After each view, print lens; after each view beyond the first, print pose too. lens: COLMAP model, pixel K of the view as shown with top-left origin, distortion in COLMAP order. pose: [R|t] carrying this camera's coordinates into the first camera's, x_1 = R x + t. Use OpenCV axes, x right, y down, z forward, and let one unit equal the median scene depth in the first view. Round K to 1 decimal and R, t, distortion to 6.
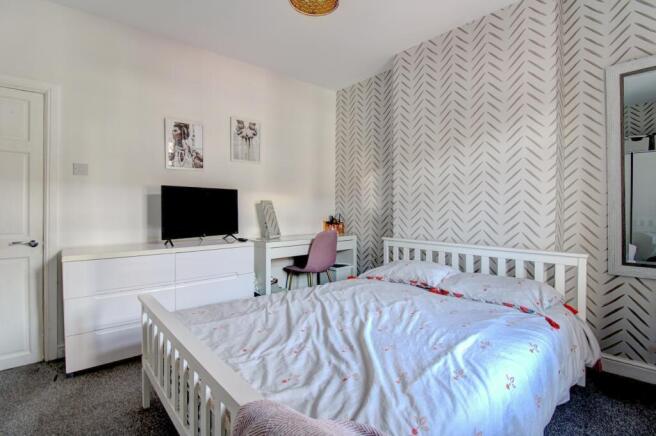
lens RADIAL K [[307.4, 0, 328.0], [0, 307.4, 211.2], [0, 0, 1]] dist [-0.000382, 0.000009]
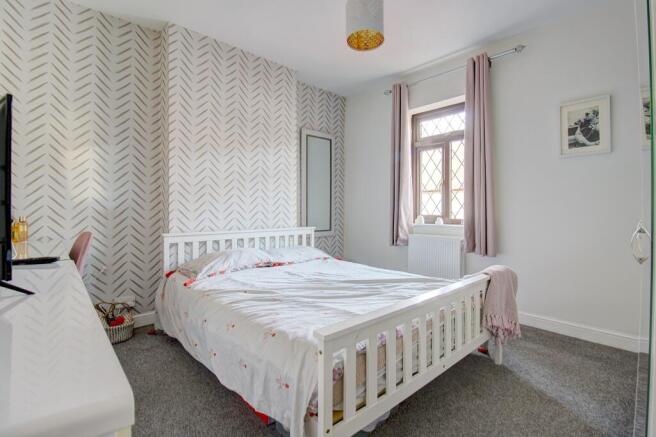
lens RADIAL K [[307.4, 0, 328.0], [0, 307.4, 211.7], [0, 0, 1]] dist [-0.000382, 0.000009]
pose [[0.003120, -0.035274, 0.999373, -0.747909], [-0.014957, 0.999264, 0.035317, -0.014166], [-0.999883, -0.015058, 0.002590, 0.611017]]
